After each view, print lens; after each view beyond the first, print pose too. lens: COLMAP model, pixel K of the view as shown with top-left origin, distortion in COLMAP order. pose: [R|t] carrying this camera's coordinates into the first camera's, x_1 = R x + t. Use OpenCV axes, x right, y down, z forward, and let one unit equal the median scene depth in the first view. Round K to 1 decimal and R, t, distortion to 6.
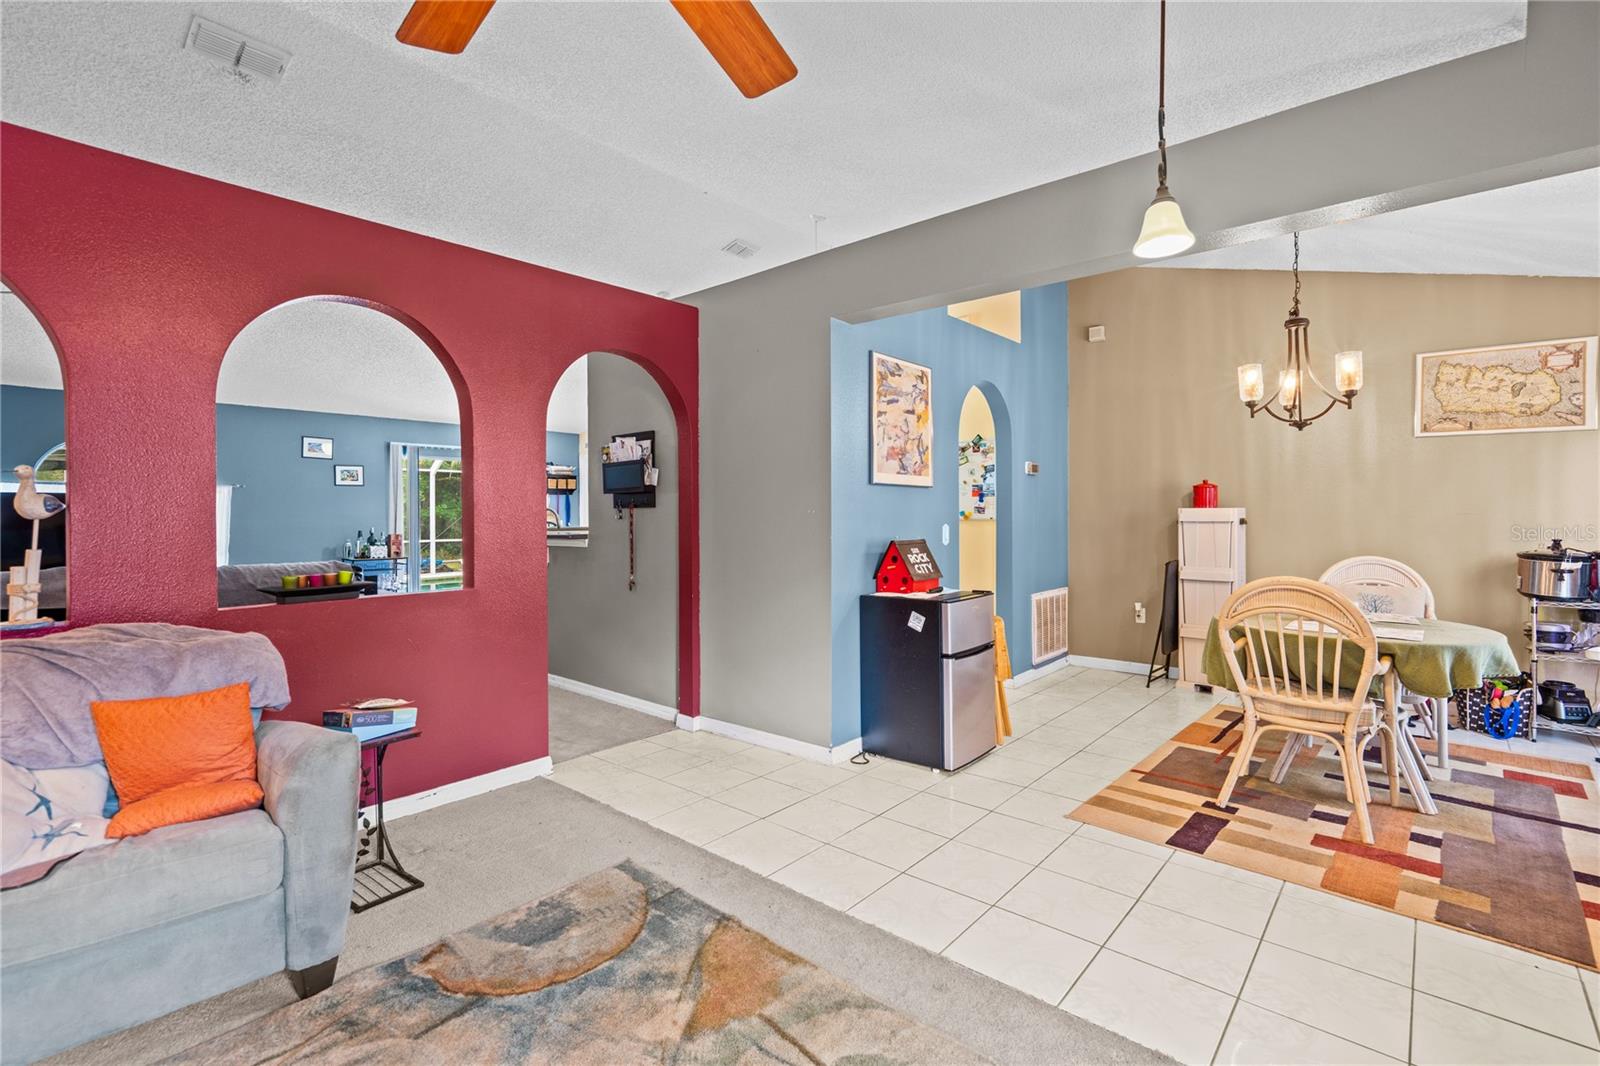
lens RADIAL K [[735.1, 0, 820.1], [0, 735.1, 501.5], [0, 0, 1]] dist [-0.007120, 0.002873]
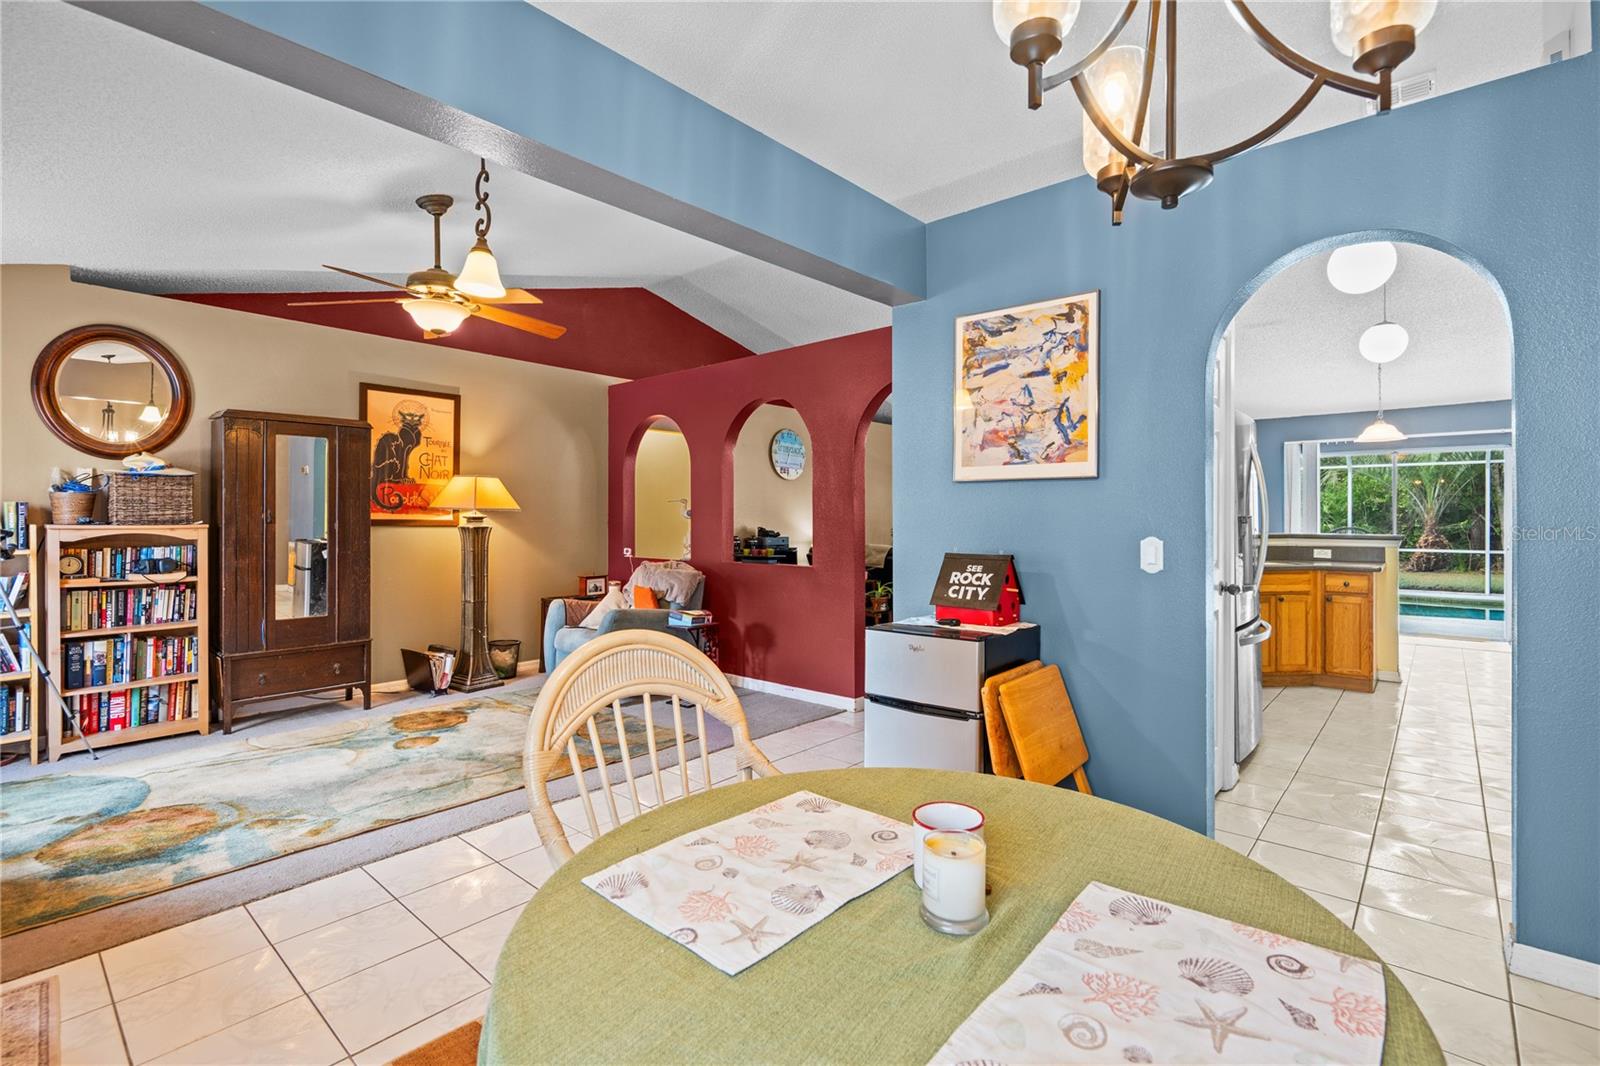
lens RADIAL K [[735.1, 0, 814.3], [0, 735.1, 516.8], [0, 0, 1]] dist [-0.007120, 0.002873]
pose [[-0.017304, 0.000955, -0.999850, 0.852758], [0.016211, 0.999868, 0.000675, 0.010957], [0.999719, -0.016197, -0.017317, 0.824045]]
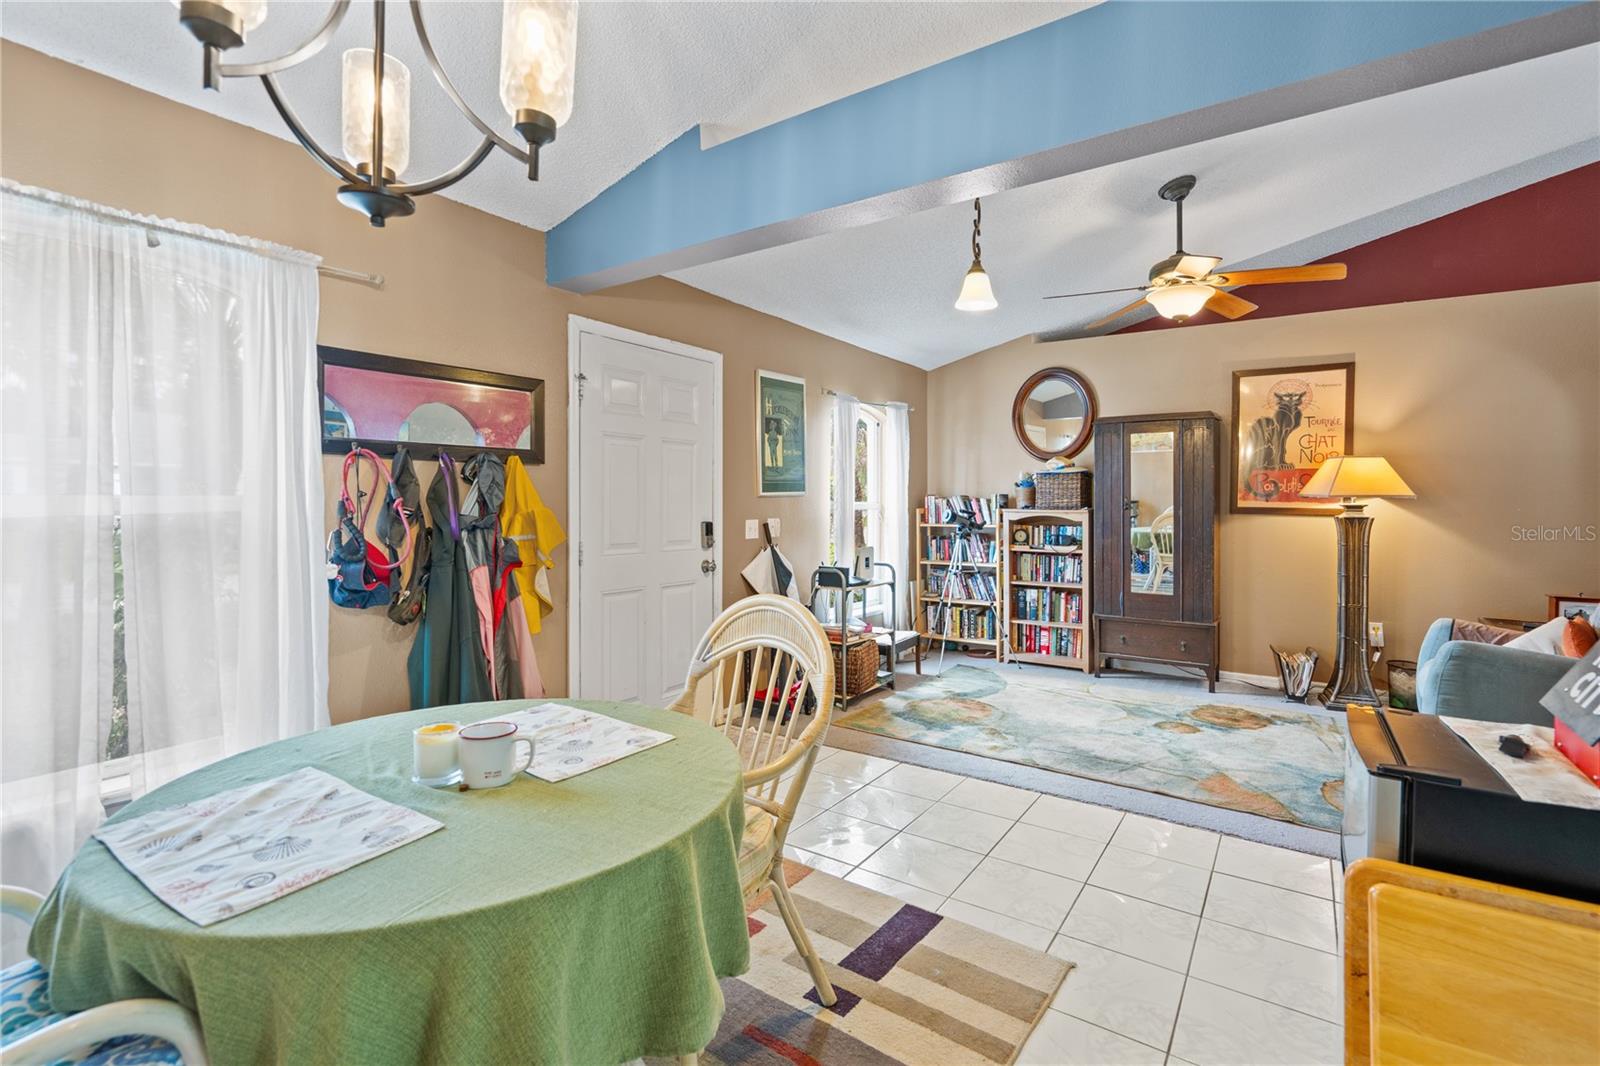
lens RADIAL K [[735.1, 0, 795.0], [0, 735.1, 511.5], [0, 0, 1]] dist [-0.007120, 0.002873]
pose [[-0.995756, -0.001417, -0.092018, 0.484595], [-0.001206, 0.999997, -0.002340, 0.015185], [0.092021, -0.002219, -0.995755, 1.217855]]
